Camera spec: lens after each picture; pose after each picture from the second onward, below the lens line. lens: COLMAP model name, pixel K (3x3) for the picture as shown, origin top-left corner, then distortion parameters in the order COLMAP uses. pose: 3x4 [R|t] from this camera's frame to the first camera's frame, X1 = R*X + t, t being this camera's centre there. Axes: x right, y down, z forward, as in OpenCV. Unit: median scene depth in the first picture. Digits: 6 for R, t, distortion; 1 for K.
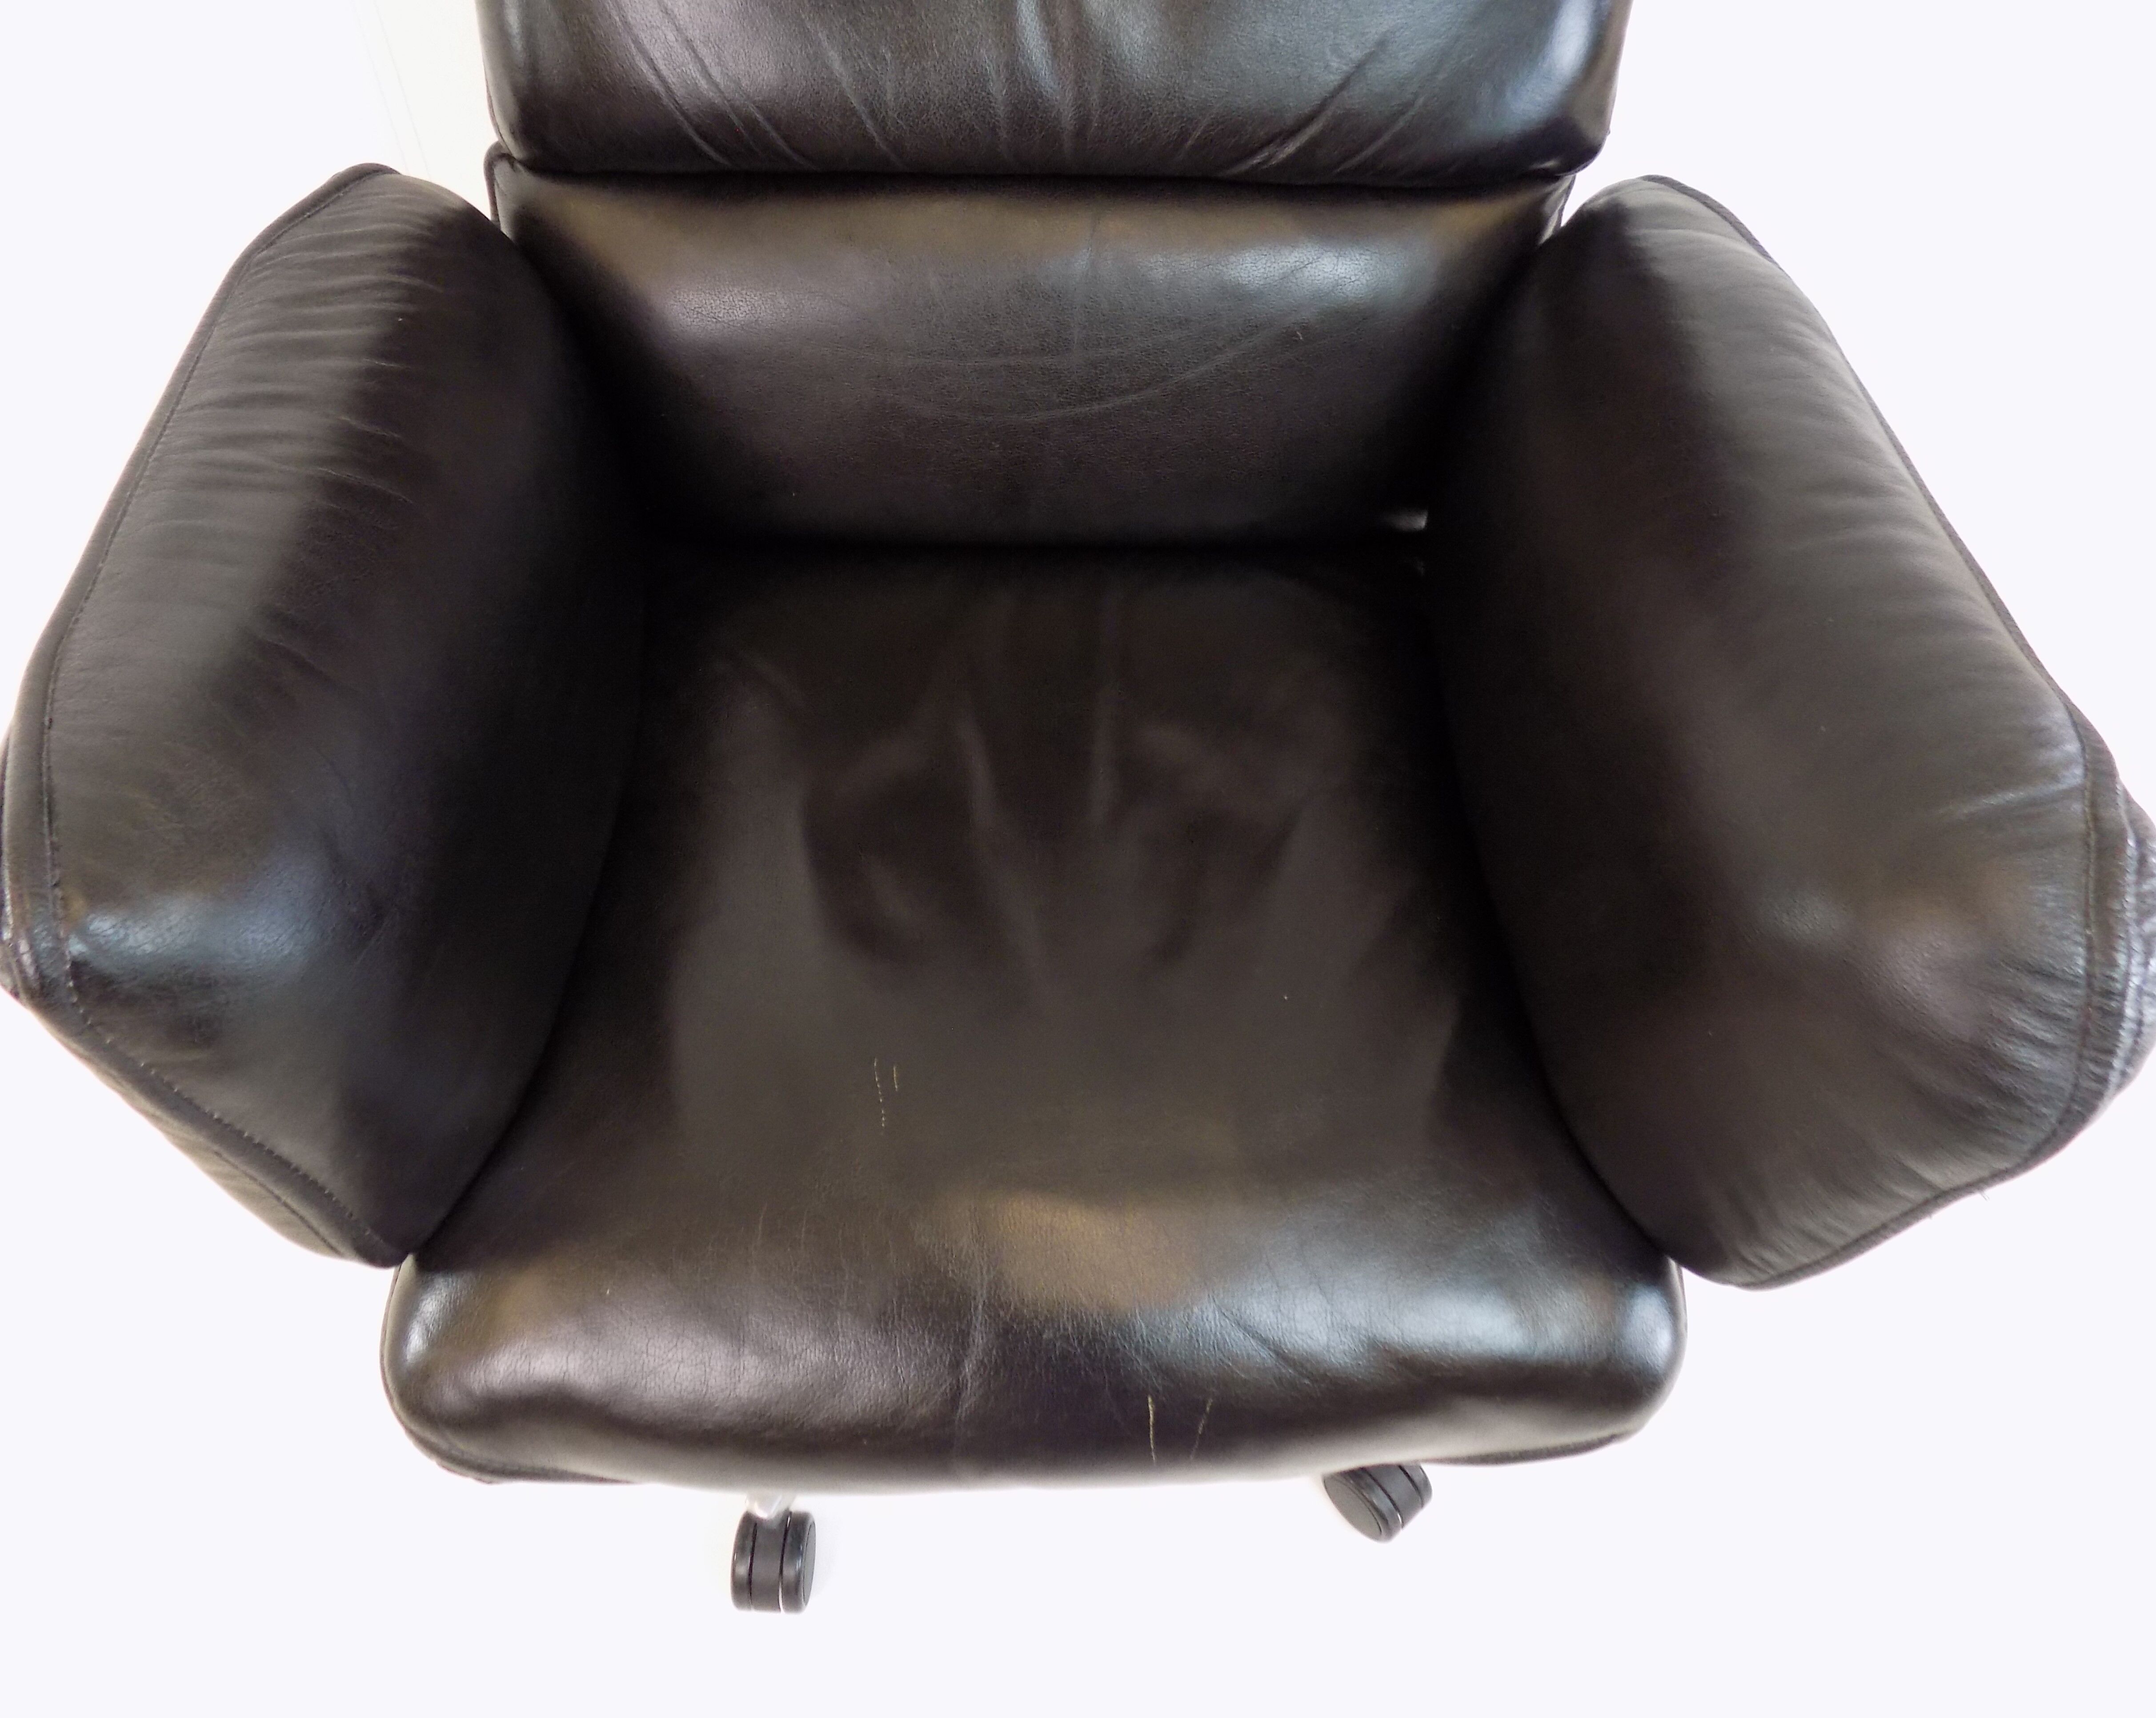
lens RADIAL K [[1449.4, 0, 1004.7], [0, 1449.4, 860.7], [0, 0, 1]] dist [-0.006354, -0.000067]
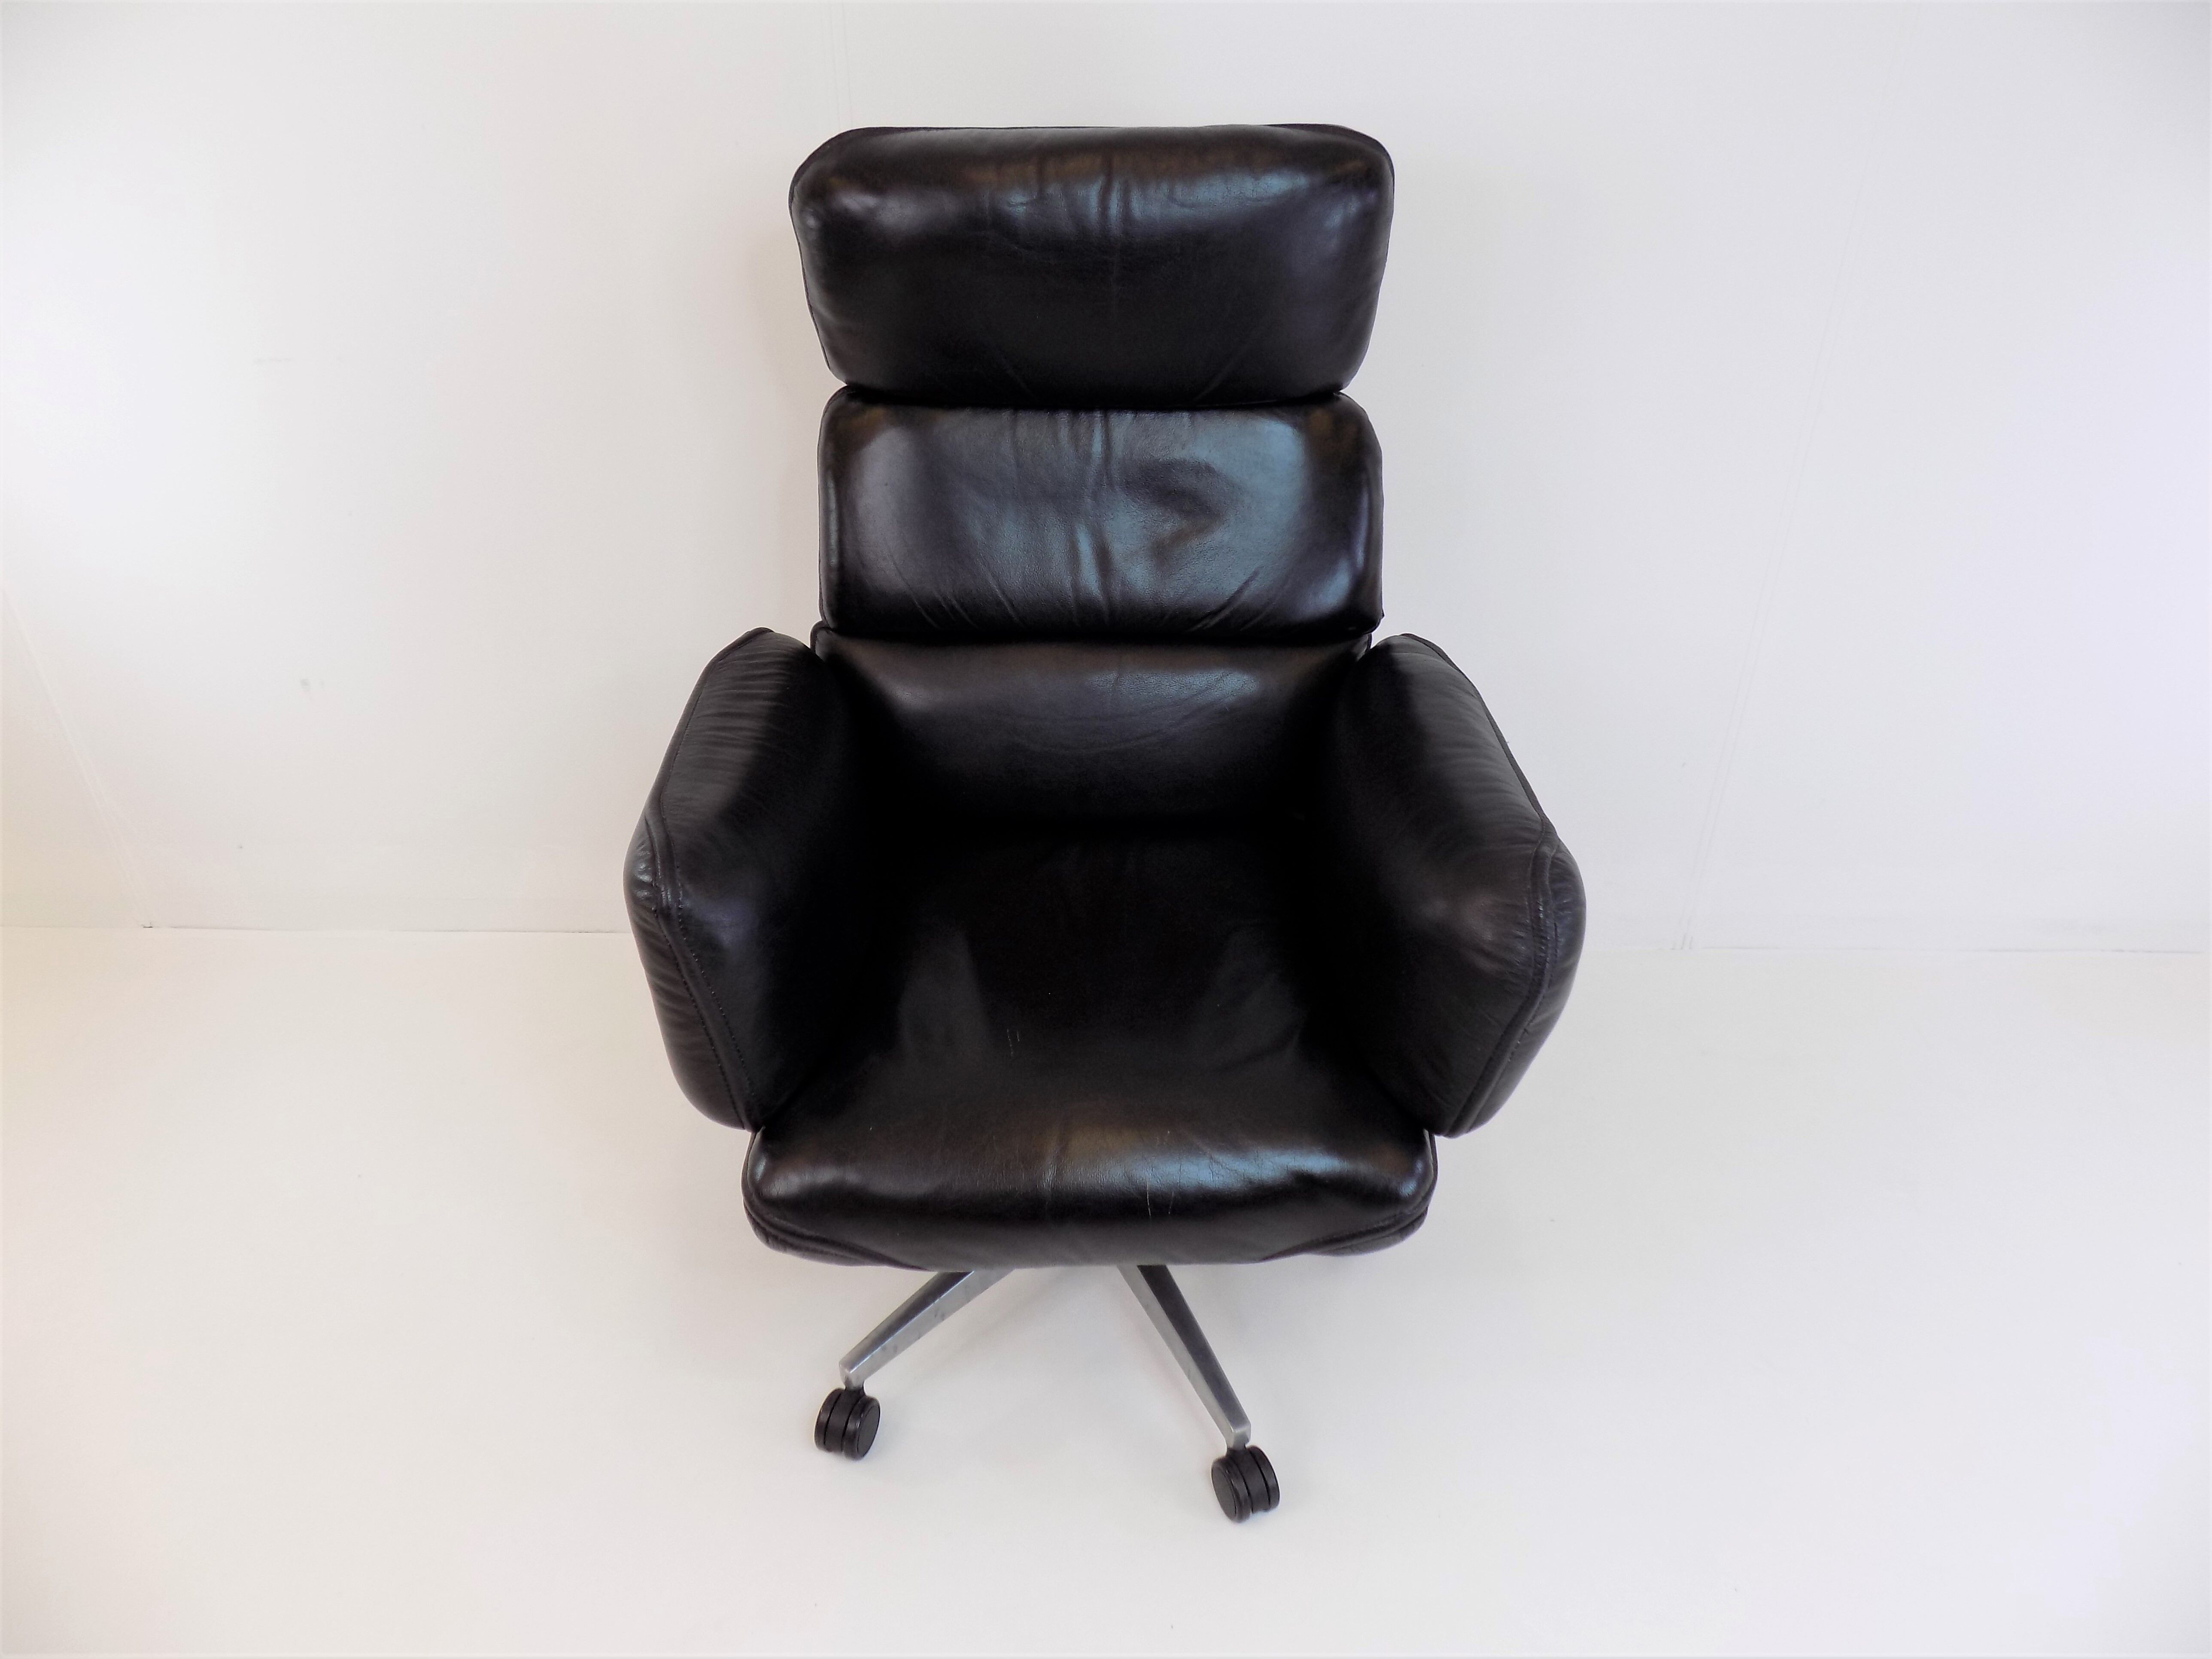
lens RADIAL K [[1604.1, 0, 1106.0], [0, 1604.1, 829.5], [0, 0, 1]] dist [-0.000412, 0.000753]
pose [[0.999949, -0.006036, 0.008084, 0.023815], [0.008640, 0.926077, -0.377235, 0.635481], [-0.005210, 0.377285, 0.926082, -0.984188]]
